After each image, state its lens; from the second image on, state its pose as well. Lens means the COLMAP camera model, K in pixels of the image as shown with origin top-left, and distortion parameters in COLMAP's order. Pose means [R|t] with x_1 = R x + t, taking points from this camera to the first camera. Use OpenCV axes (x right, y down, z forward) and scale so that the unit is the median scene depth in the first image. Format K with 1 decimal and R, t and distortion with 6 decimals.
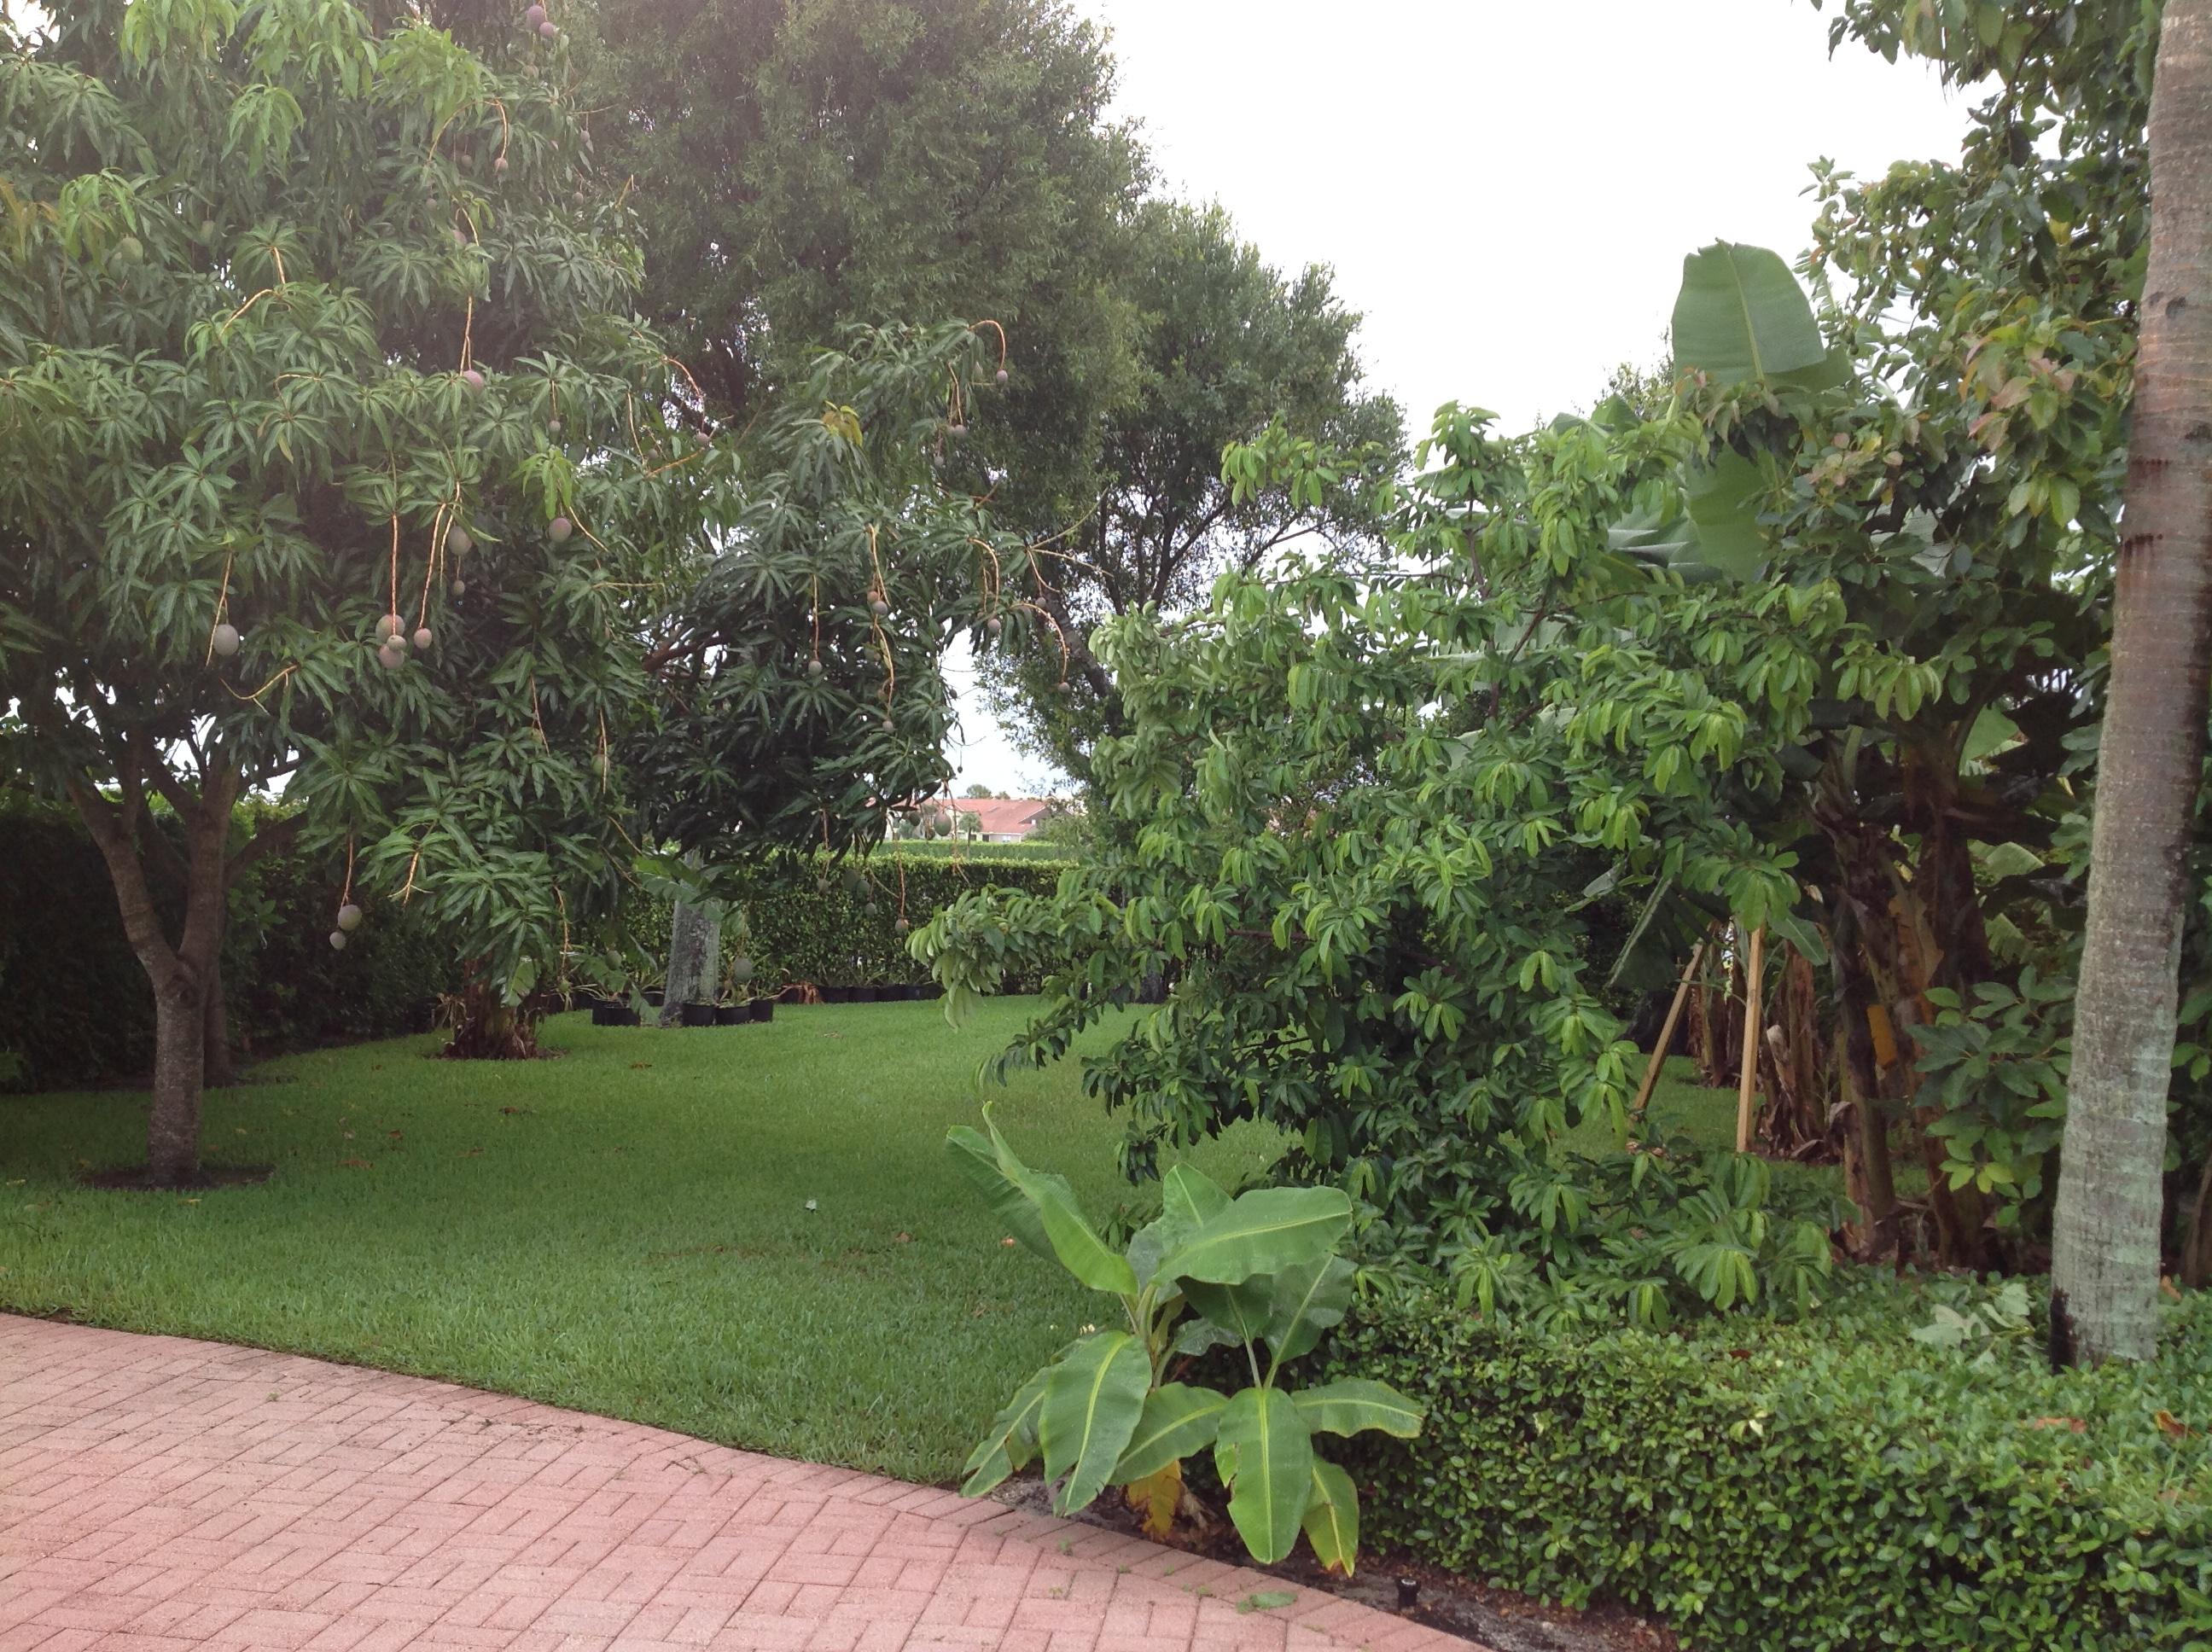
lens RADIAL K [[2225.9, 0, 1011.0], [0, 2225.9, 823.8], [0, 0, 1]] dist [0.153314, -0.281528]
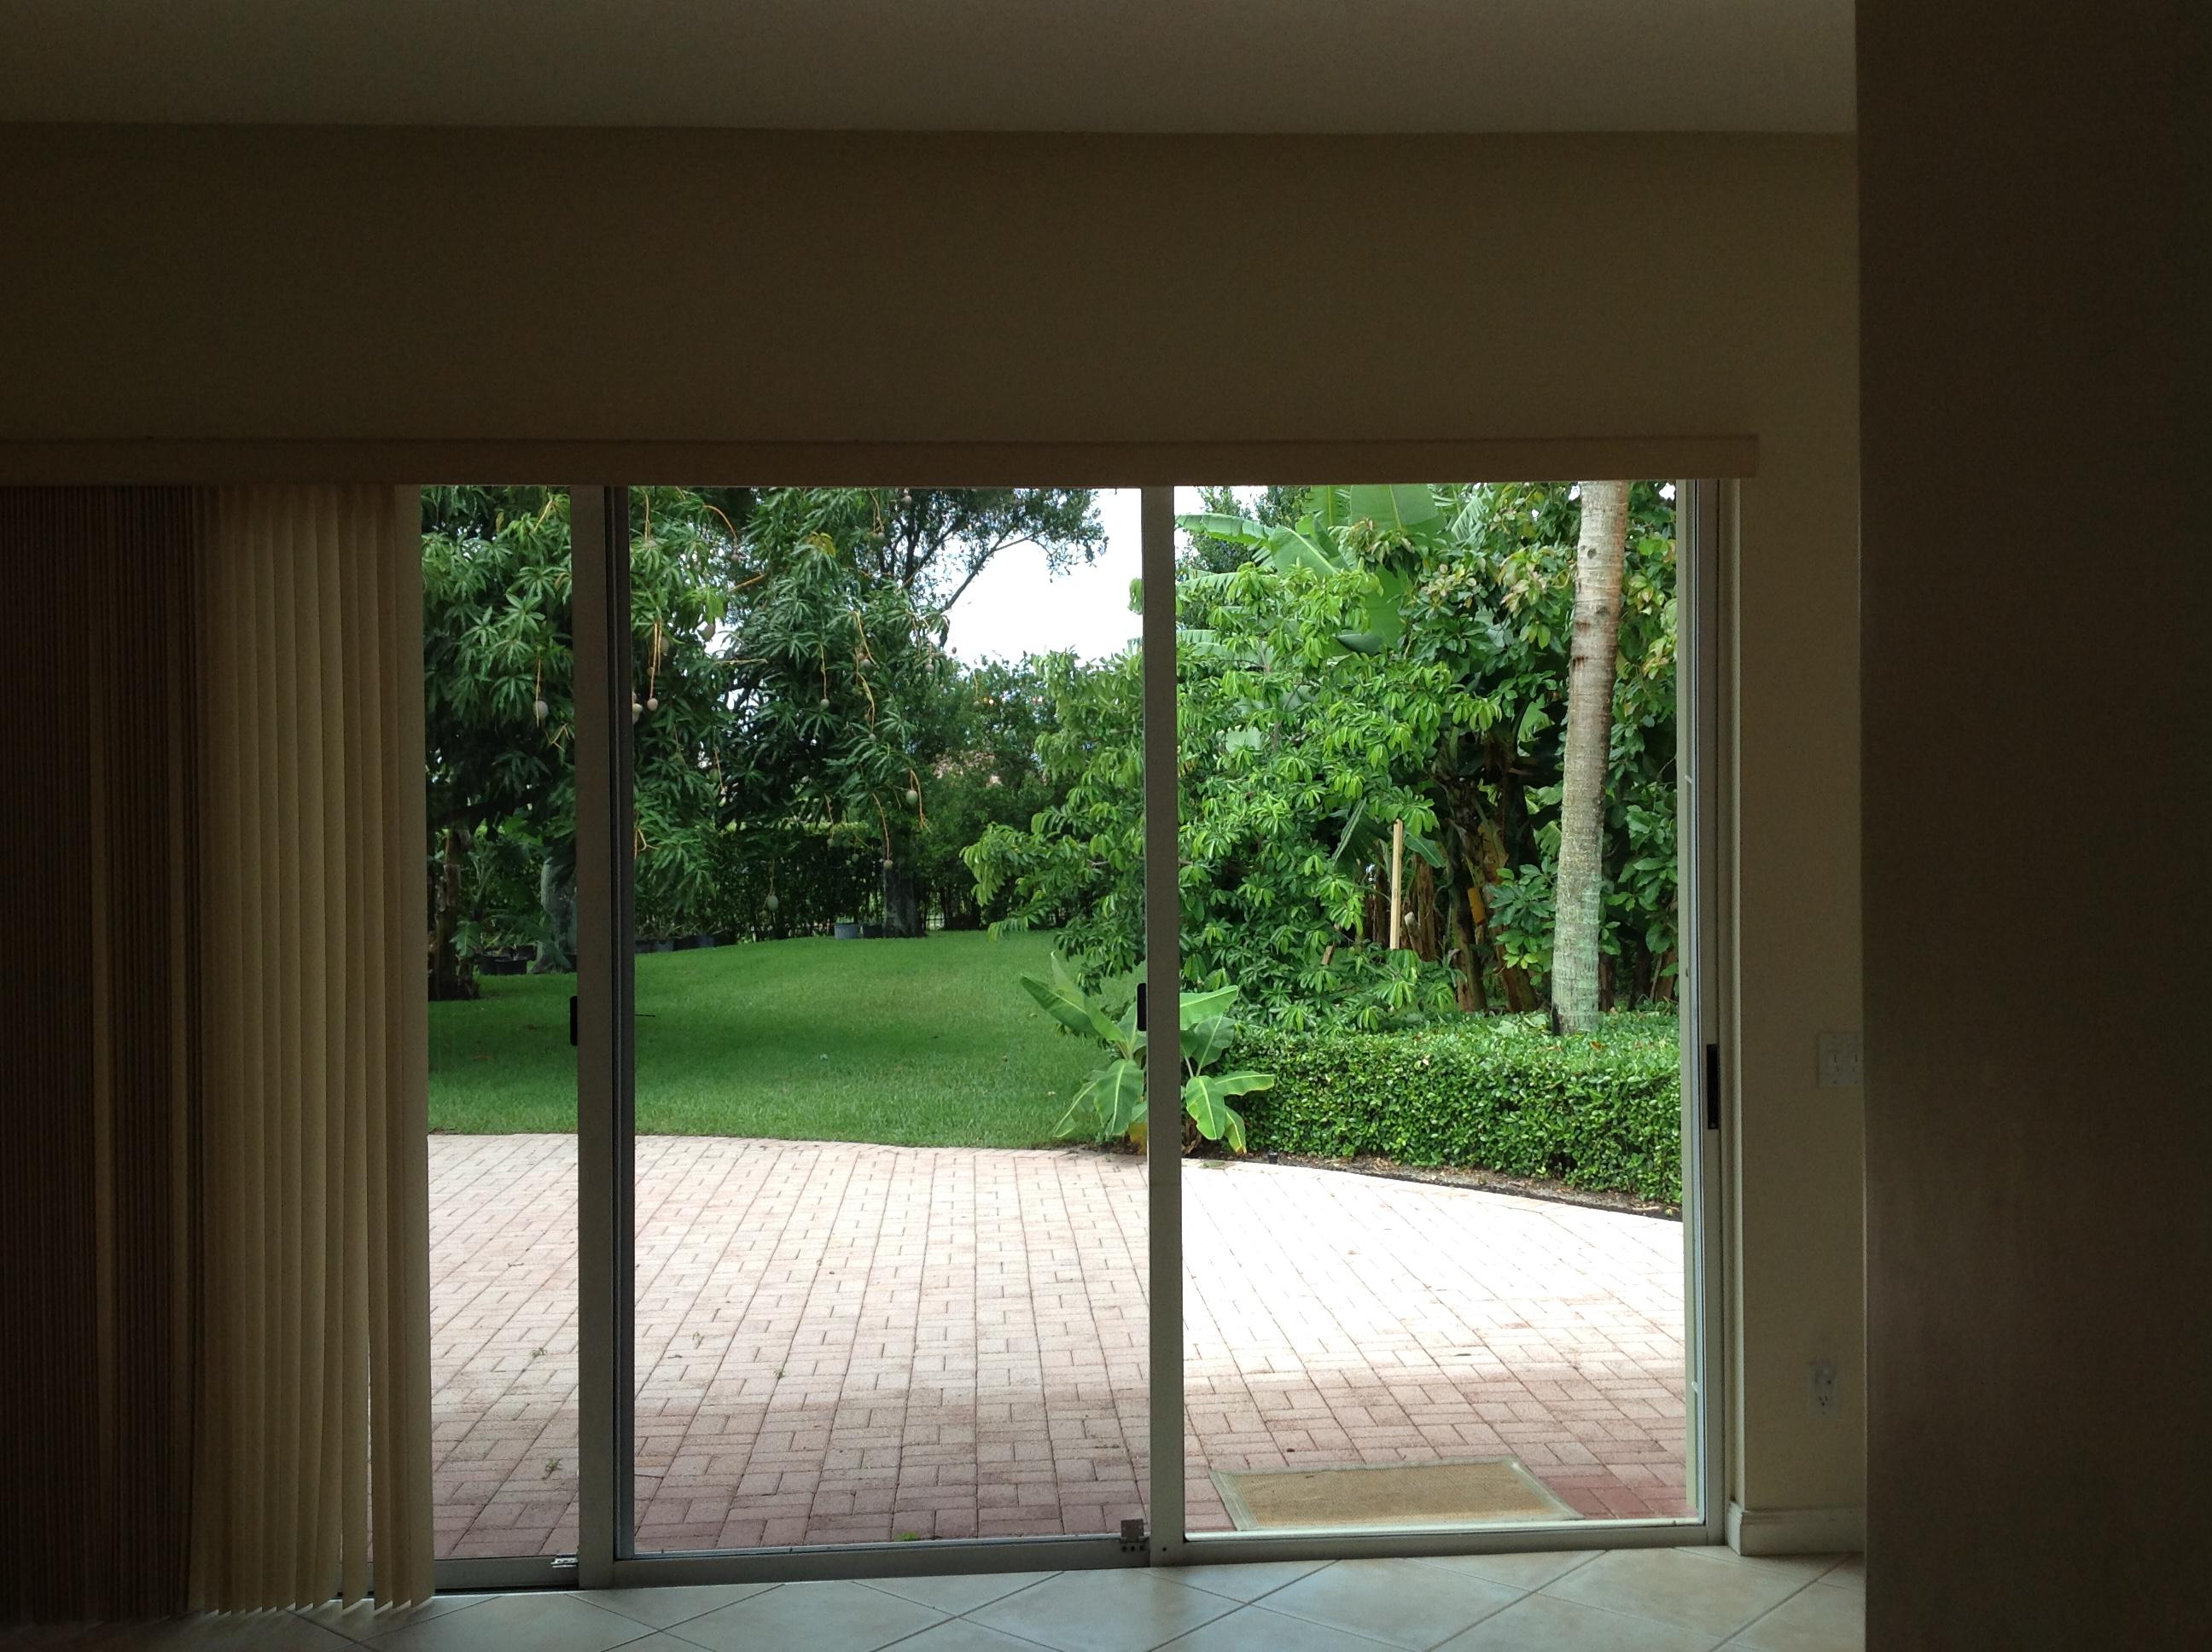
lens RADIAL K [[2268.6, 0, 1106.0], [0, 2268.6, 826.0], [0, 0, 1]] dist [0.001828, 0.001656]
pose [[0.978234, -0.040540, 0.203506, -0.385908], [0.035907, 0.999006, 0.026408, -0.033987], [-0.204374, -0.018526, 0.978718, -1.016074]]
